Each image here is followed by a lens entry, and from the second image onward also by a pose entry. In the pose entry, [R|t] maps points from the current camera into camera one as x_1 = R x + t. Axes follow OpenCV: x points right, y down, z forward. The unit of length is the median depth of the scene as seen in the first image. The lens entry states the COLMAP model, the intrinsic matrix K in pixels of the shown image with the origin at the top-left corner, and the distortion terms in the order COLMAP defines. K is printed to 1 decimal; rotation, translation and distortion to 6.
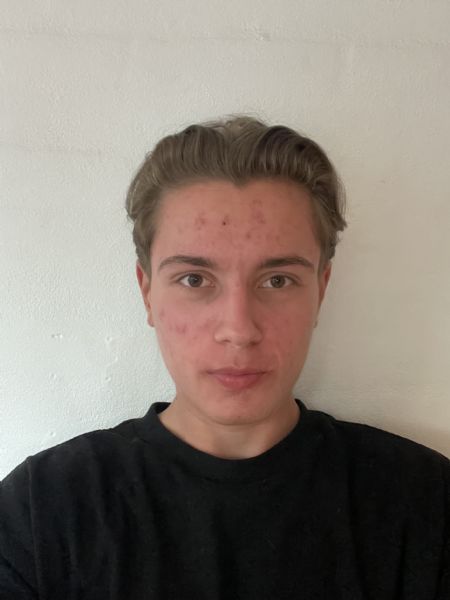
lens RADIAL K [[526.2, 0, 222.4], [0, 526.2, 303.0], [0, 0, 1]] dist [-0.079886, 0.002203]
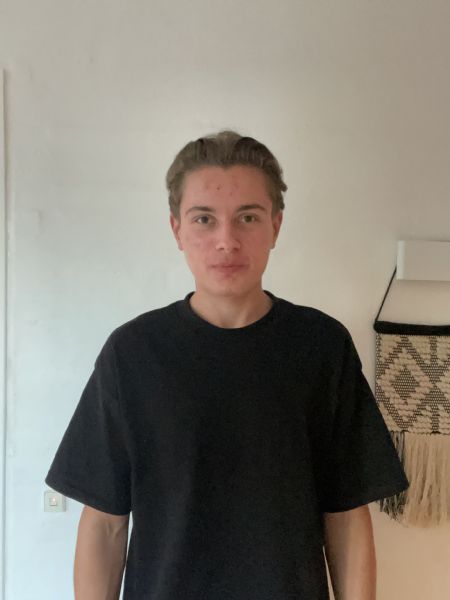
lens RADIAL K [[526.2, 0, 228.1], [0, 526.2, 298.2], [0, 0, 1]] dist [-0.079886, 0.002203]
pose [[0.999260, -0.038387, -0.002303, 0.027207], [0.038398, 0.999251, 0.004702, 0.234697], [0.002121, -0.004787, 0.999986, -0.896411]]
